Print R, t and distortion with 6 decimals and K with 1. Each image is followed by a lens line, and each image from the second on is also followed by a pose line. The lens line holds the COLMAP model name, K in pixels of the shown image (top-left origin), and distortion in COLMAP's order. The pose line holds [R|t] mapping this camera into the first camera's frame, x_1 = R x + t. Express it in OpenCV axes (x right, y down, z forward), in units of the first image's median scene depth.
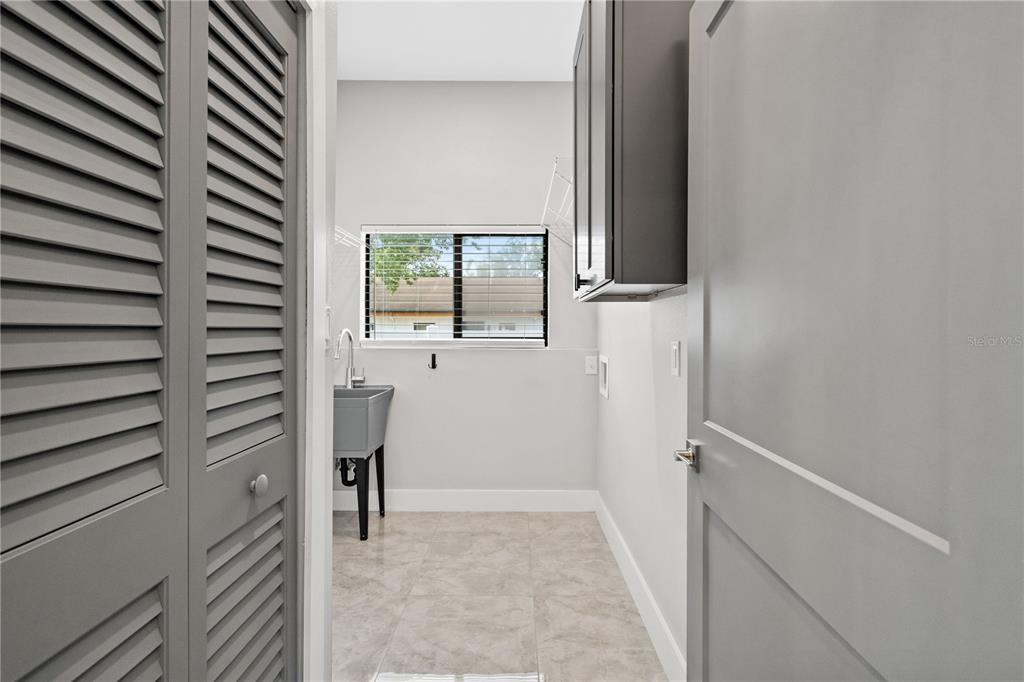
lens RADIAL K [[495.2, 0, 514.3], [0, 495.2, 338.7], [0, 0, 1]] dist [0.002407, 0.000018]
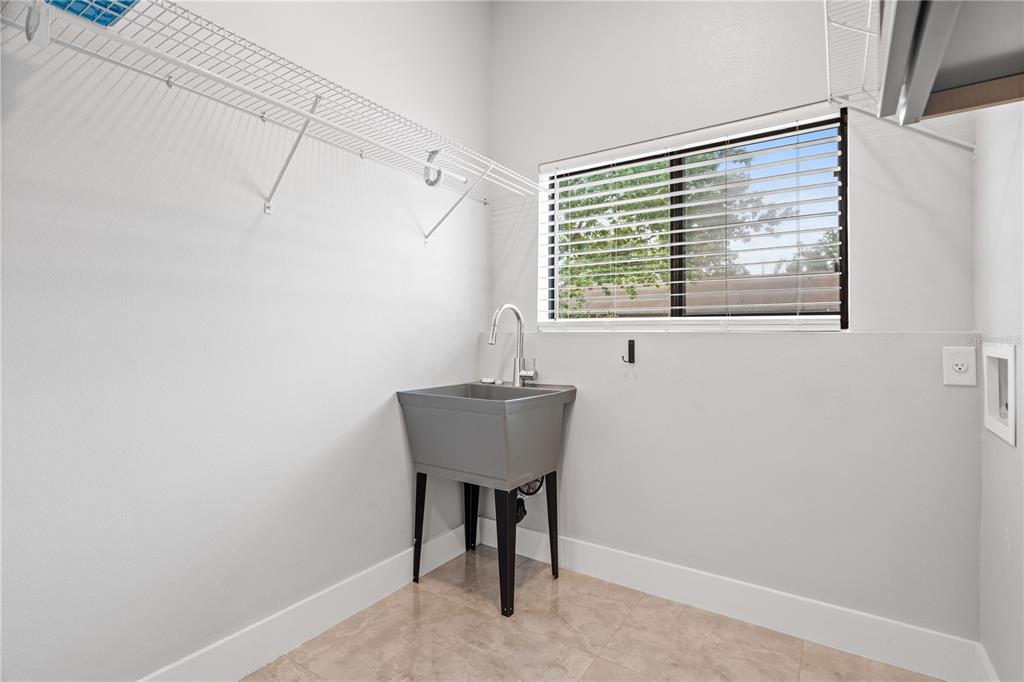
lens RADIAL K [[495.2, 0, 514.8], [0, 495.2, 330.9], [0, 0, 1]] dist [0.002407, 0.000018]
pose [[0.837162, -0.005266, -0.546930, 0.061329], [-0.010259, 0.999627, -0.025329, 0.036879], [0.546859, 0.026815, 0.836795, 0.383375]]
